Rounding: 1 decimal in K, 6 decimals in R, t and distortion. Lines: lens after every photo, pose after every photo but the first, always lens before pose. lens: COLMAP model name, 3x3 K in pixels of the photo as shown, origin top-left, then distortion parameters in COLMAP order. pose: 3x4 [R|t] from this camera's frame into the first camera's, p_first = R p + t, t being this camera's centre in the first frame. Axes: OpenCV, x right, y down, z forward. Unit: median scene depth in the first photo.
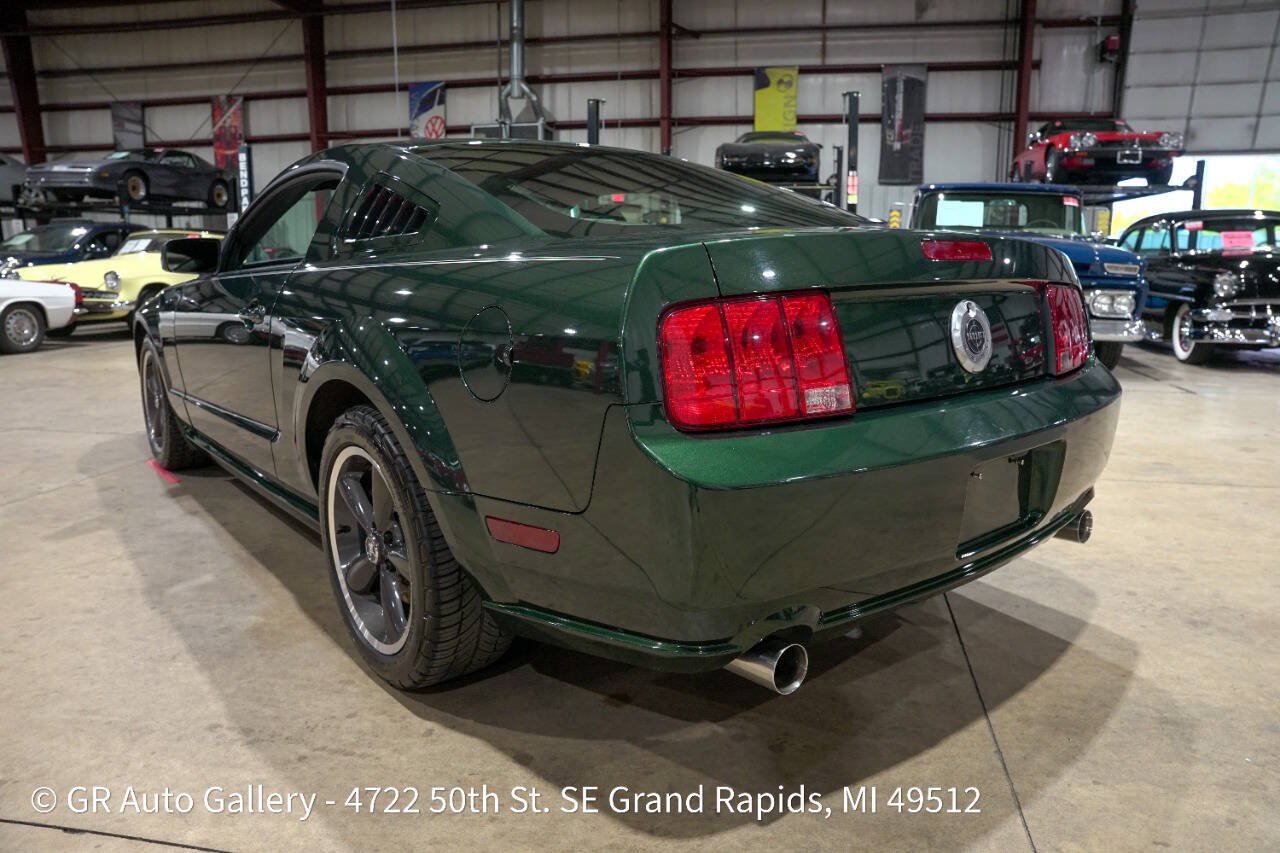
lens RADIAL K [[877.2, 0, 642.4], [0, 877.2, 423.2], [0, 0, 1]] dist [-0.142913, 0.114397]
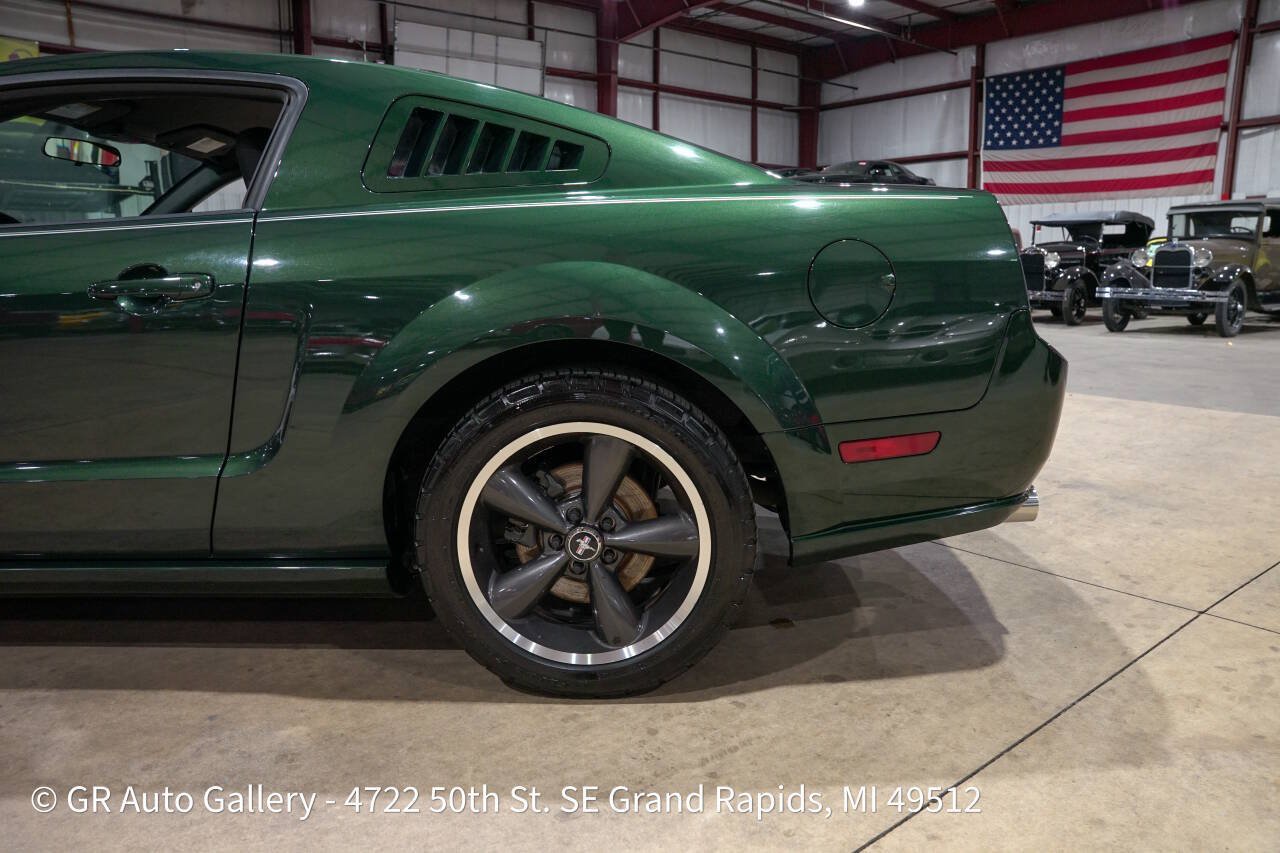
lens RADIAL K [[877.2, 0, 642.4], [0, 877.2, 423.2], [0, 0, 1]] dist [-0.142913, 0.114397]
pose [[0.648496, -0.138385, 0.748533, -0.106339], [0.151827, 0.987093, 0.050952, -0.000551], [-0.745923, 0.080606, 0.661137, 0.046849]]
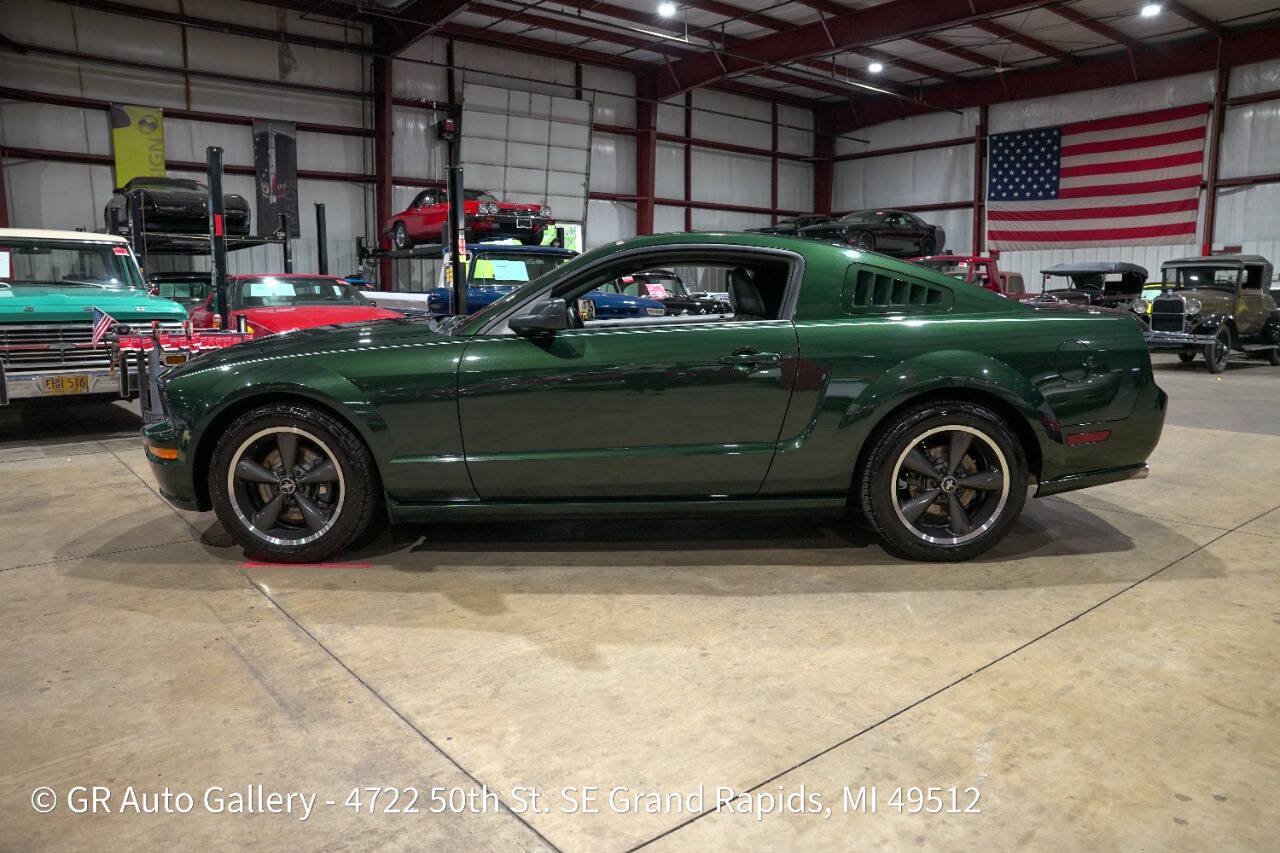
lens RADIAL K [[877.2, 0, 642.4], [0, 877.2, 423.2], [0, 0, 1]] dist [-0.142913, 0.114397]
pose [[0.634233, -0.111179, 0.765106, -0.241067], [0.150895, 0.988376, 0.018538, -0.012149], [-0.758274, 0.103693, 0.643637, 0.040572]]
